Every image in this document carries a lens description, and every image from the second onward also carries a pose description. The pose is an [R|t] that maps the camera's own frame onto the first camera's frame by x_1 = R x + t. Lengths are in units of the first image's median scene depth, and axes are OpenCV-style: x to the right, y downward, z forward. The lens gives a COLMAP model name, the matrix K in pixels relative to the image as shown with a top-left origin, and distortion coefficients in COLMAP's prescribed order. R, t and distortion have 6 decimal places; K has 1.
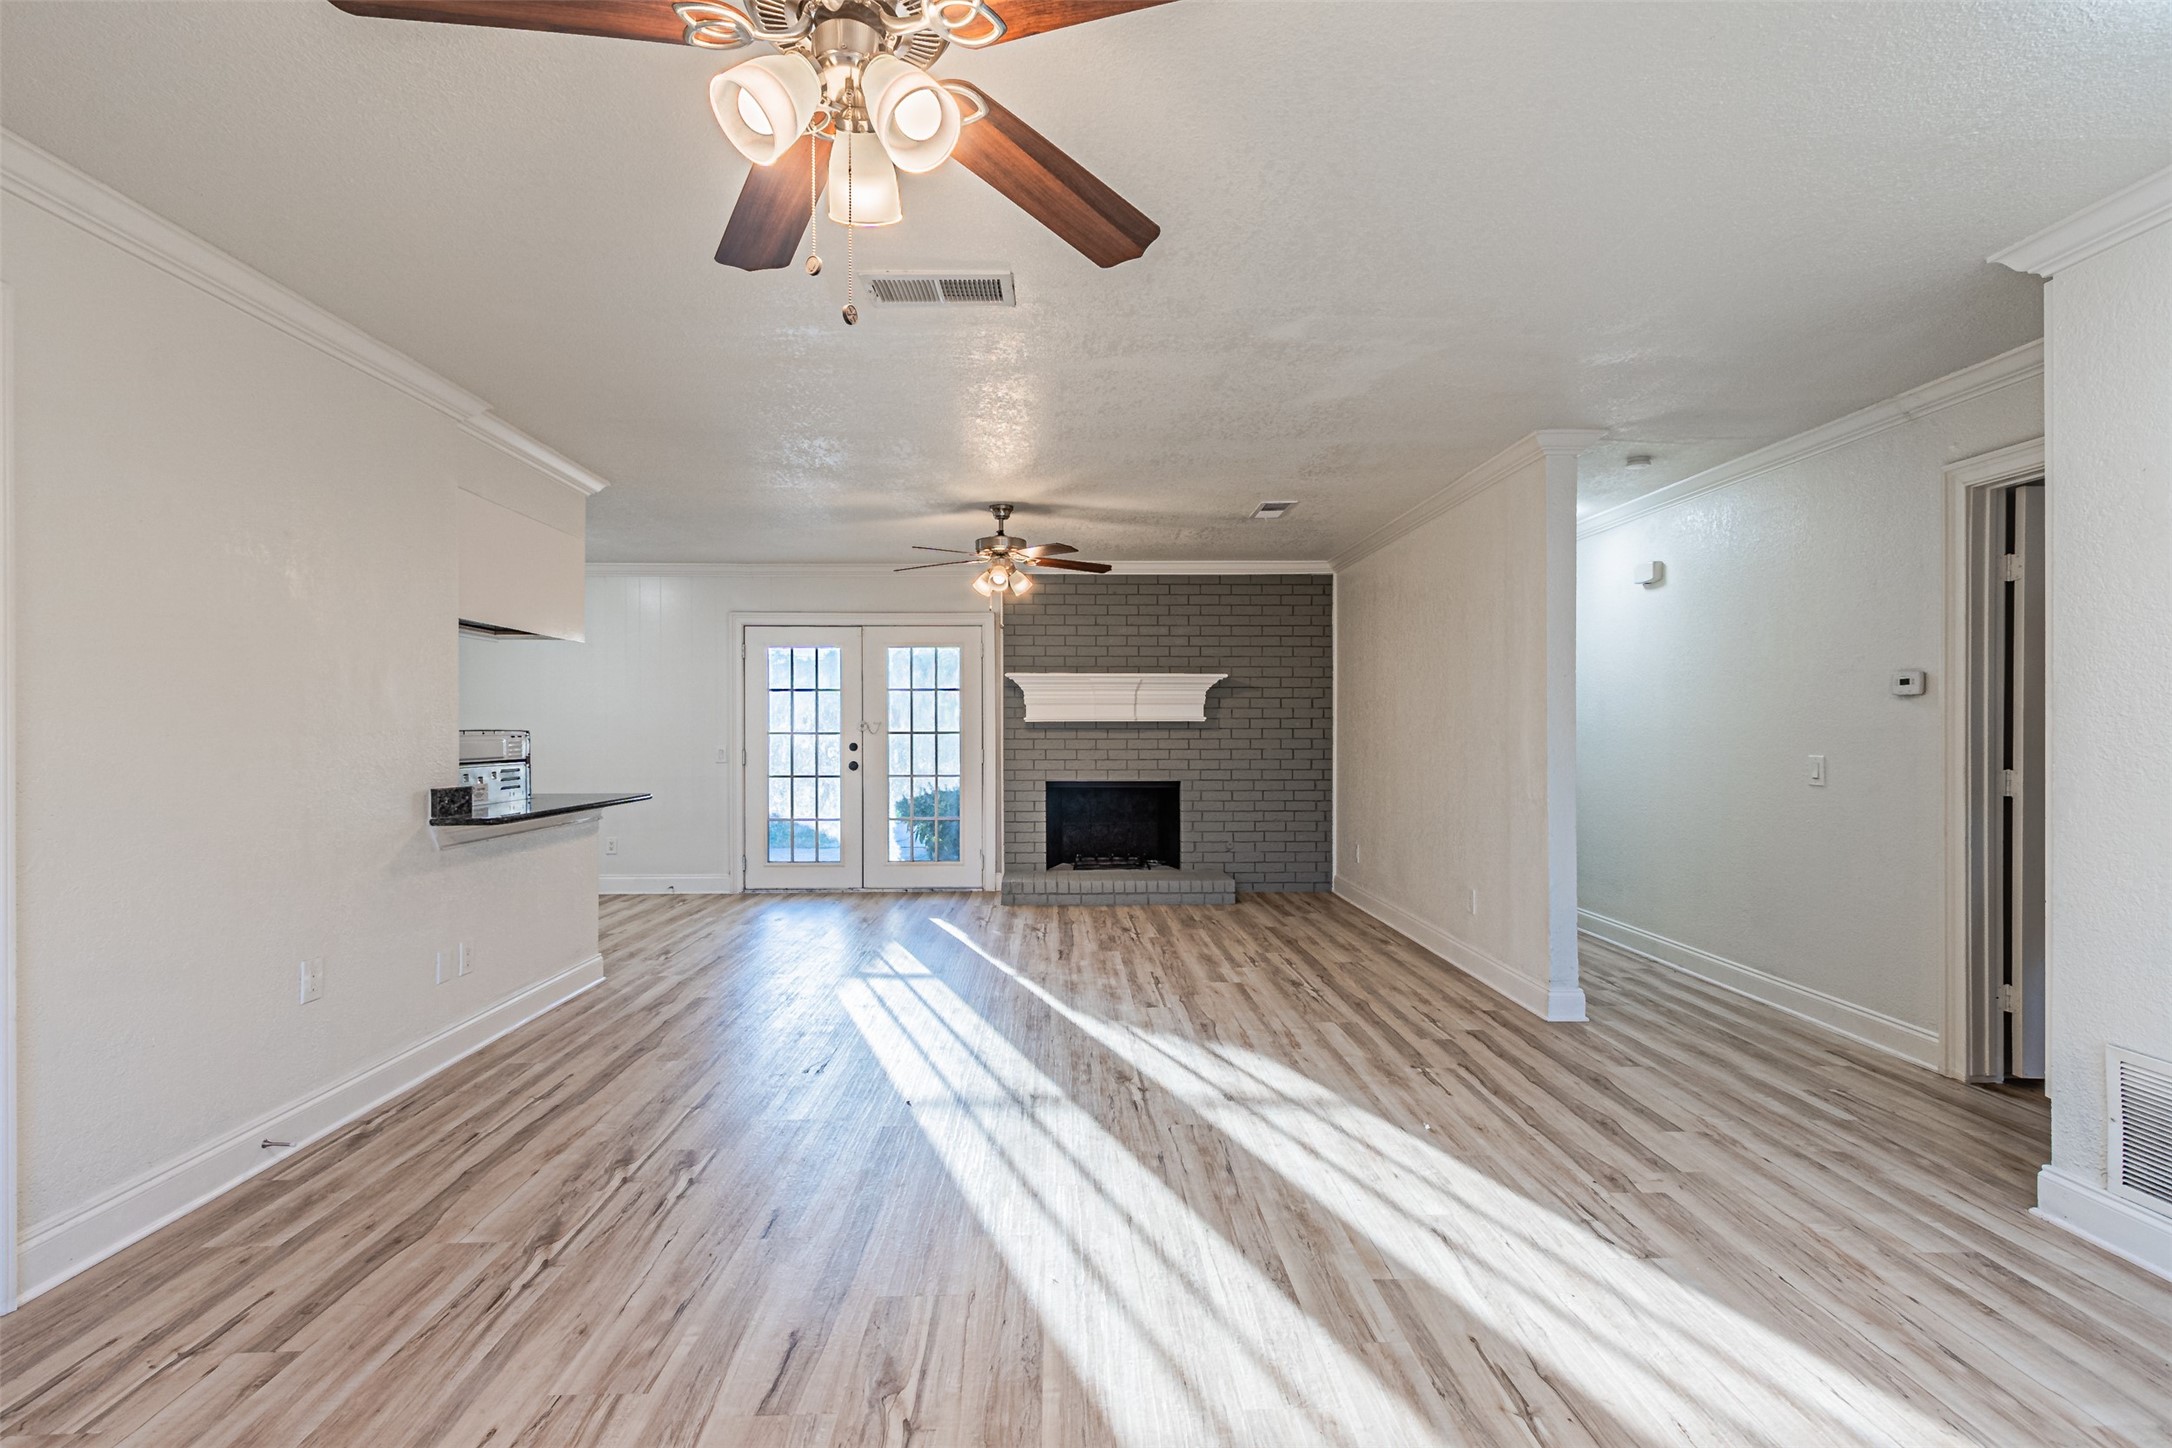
lens RADIAL K [[956.5, 0, 1081.2], [0, 956.5, 733.4], [0, 0, 1]] dist [0.005883, -0.001610]
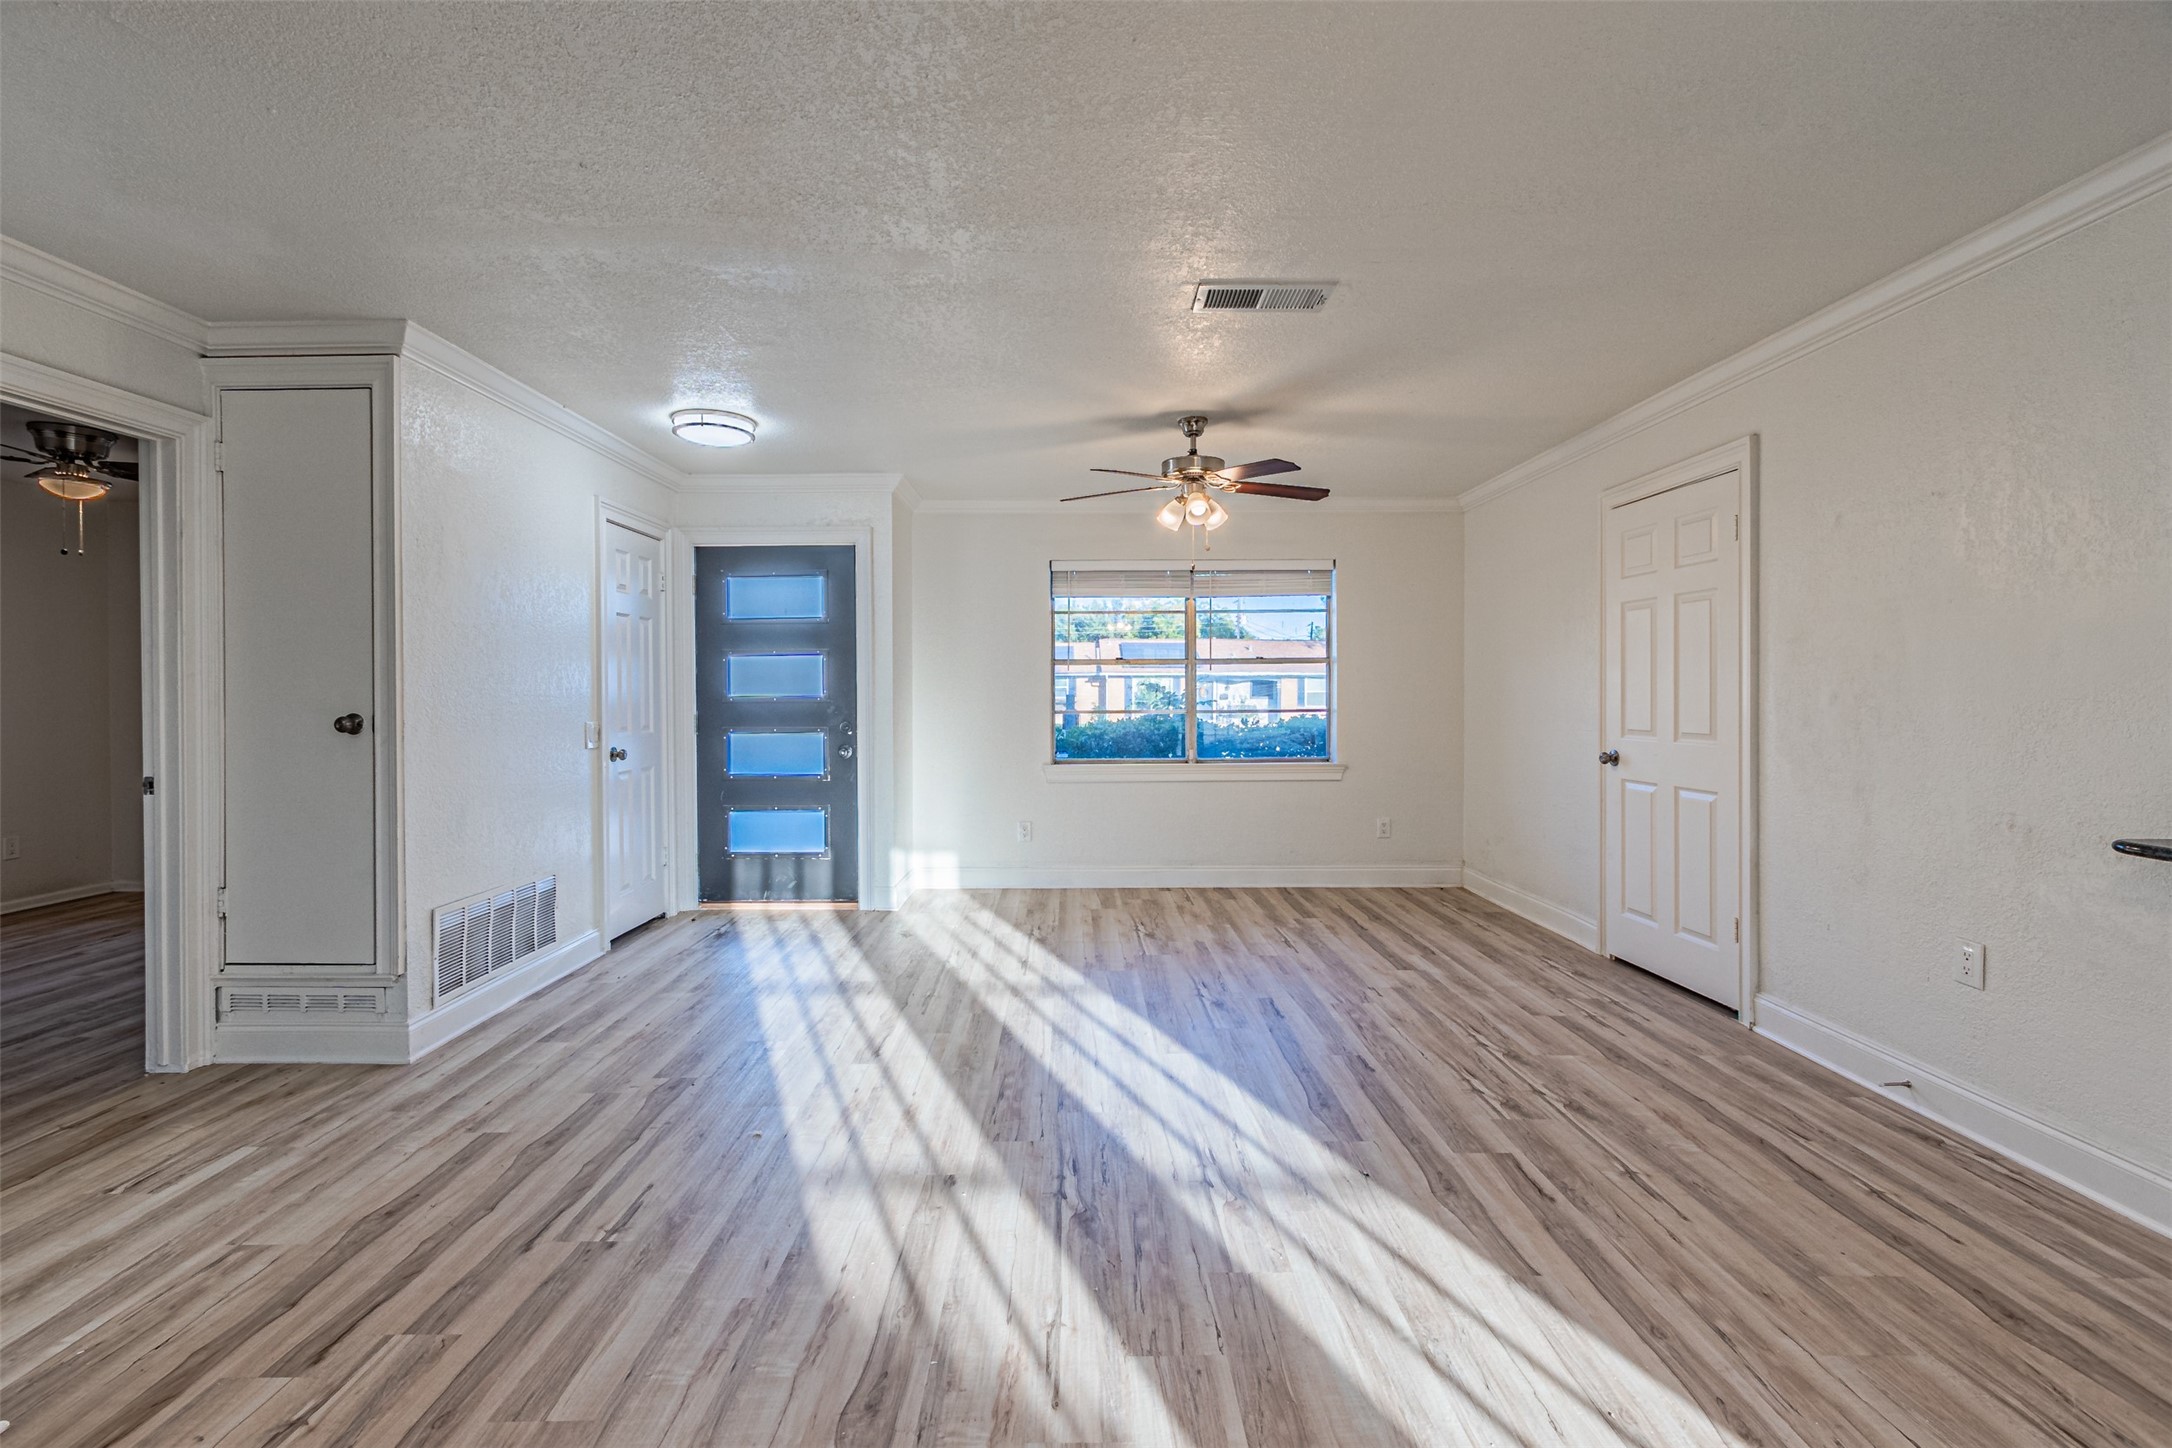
lens RADIAL K [[956.5, 0, 1058.5], [0, 956.5, 705.6], [0, 0, 1]] dist [0.005883, -0.001610]
pose [[-0.999215, 0.001819, 0.039565, 0.022893], [0.002662, 0.999770, 0.021272, -0.007647], [-0.039517, 0.021360, -0.998991, 1.075828]]
